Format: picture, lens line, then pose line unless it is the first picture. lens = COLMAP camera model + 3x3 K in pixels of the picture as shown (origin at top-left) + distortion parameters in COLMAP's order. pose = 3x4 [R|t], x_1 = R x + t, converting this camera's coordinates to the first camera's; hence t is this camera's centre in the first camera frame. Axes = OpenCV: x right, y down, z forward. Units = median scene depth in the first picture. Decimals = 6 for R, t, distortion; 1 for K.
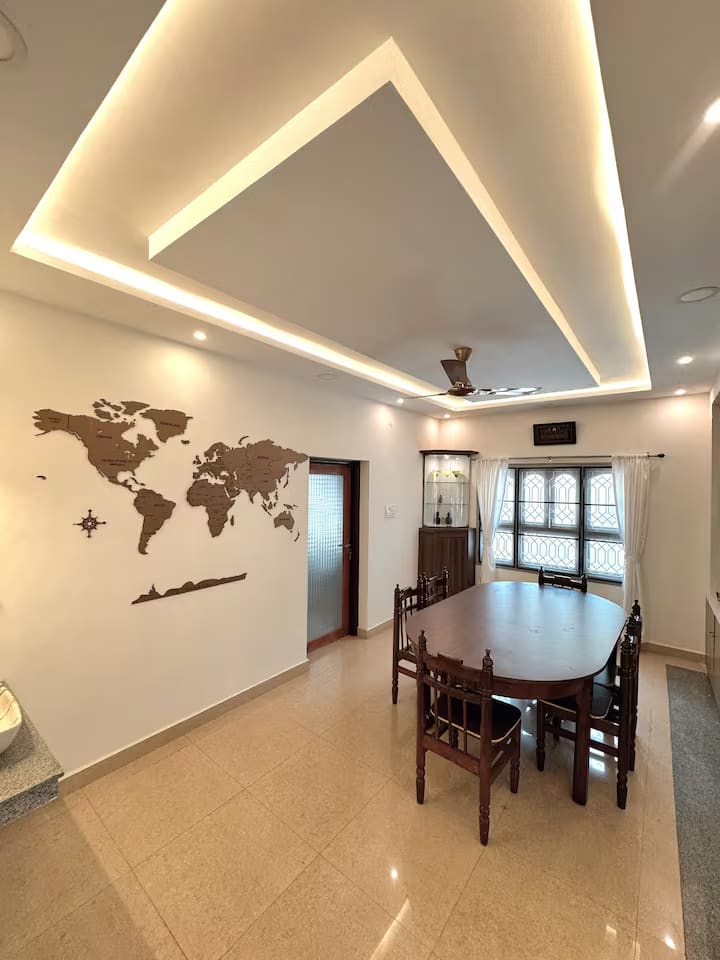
lens RADIAL K [[382.8, 0, 359.3], [0, 382.8, 483.0], [0, 0, 1]] dist [0.001533, 0.000047]
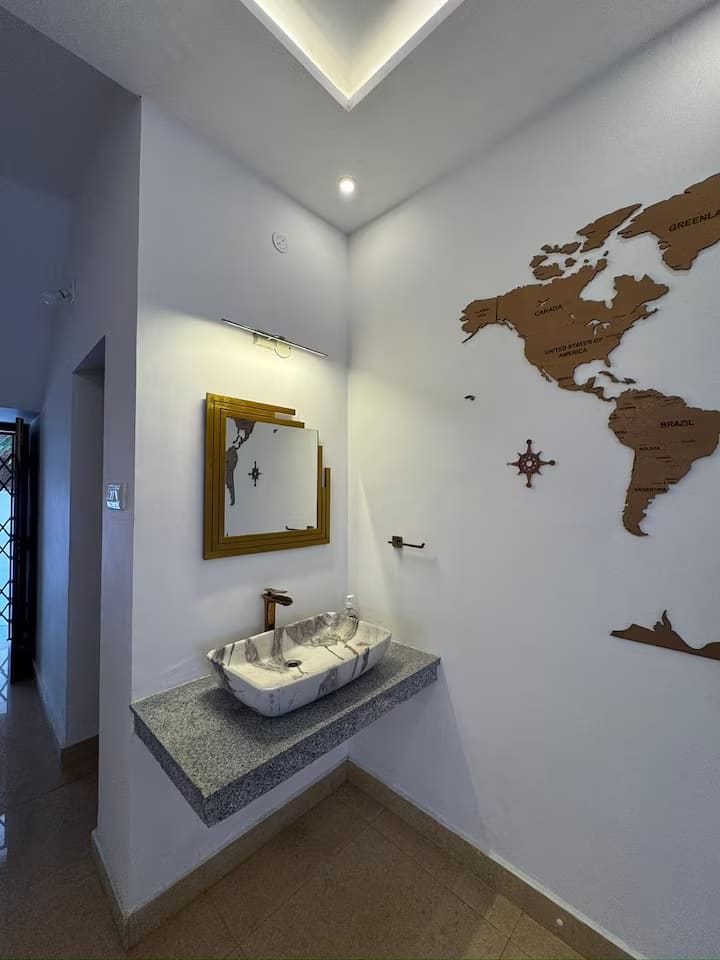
lens RADIAL K [[382.8, 0, 360.2], [0, 382.8, 480.8], [0, 0, 1]] dist [0.001533, 0.000047]
pose [[-0.083303, -0.038937, -0.995763, -0.075554], [-0.006223, 0.999237, -0.038552, 0.126456], [0.996505, 0.002985, -0.083482, 0.634588]]
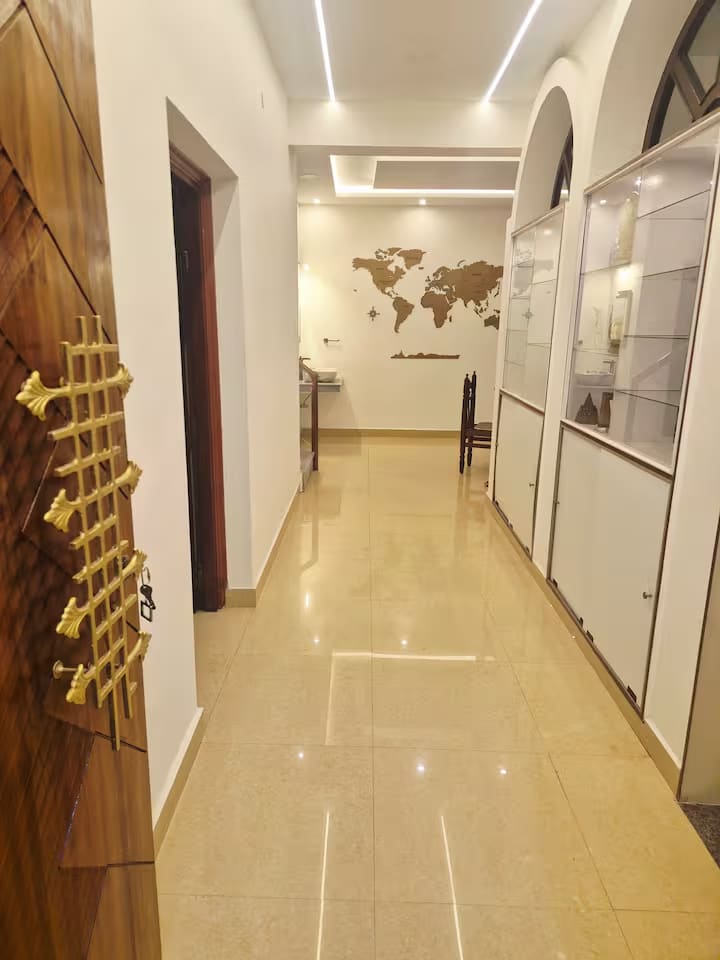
lens RADIAL K [[635.7, 0, 354.1], [0, 635.7, 477.5], [0, 0, 1]] dist [0.078384, -0.010629]
pose [[0.617488, 0.179036, -0.765934, 1.656657], [-0.006317, 0.974849, 0.222777, 0.162004], [0.786555, -0.132724, 0.603089, -1.045263]]
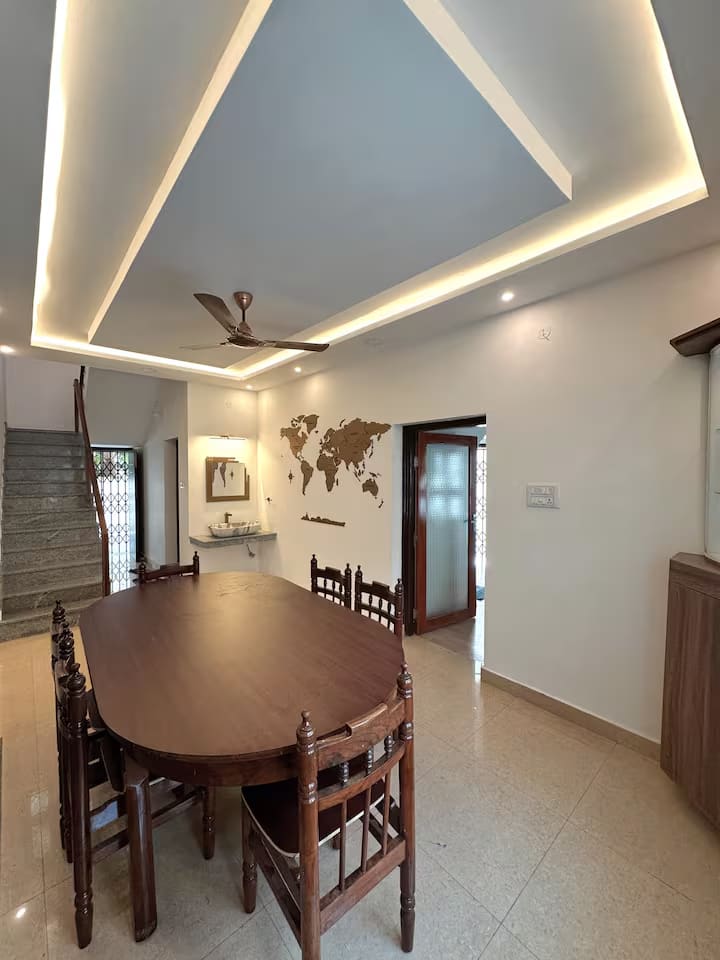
lens RADIAL K [[382.8, 0, 364.3], [0, 382.8, 481.5], [0, 0, 1]] dist [0.001533, 0.000047]
pose [[-0.156802, 0.011096, -0.987568, 1.117987], [-0.008631, 0.999883, 0.012605, 0.083144], [0.987592, 0.010500, -0.156688, 1.414102]]
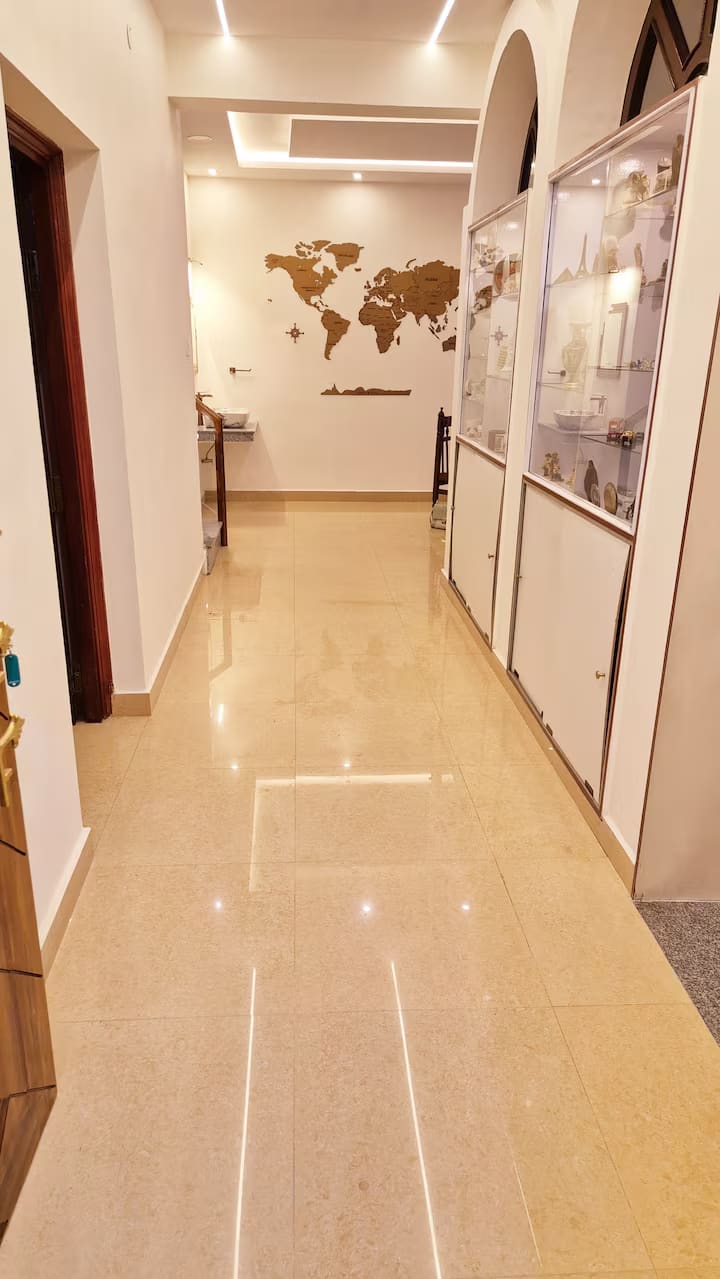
lens RADIAL K [[856.9, 0, 349.2], [0, 856.9, 648.0], [0, 0, 1]] dist [0.078400, -0.031540]
pose [[0.675993, 0.239044, -0.697060, 1.771105], [-0.004602, 0.947275, 0.320388, 0.153543], [0.736894, -0.213372, 0.641451, -1.099667]]
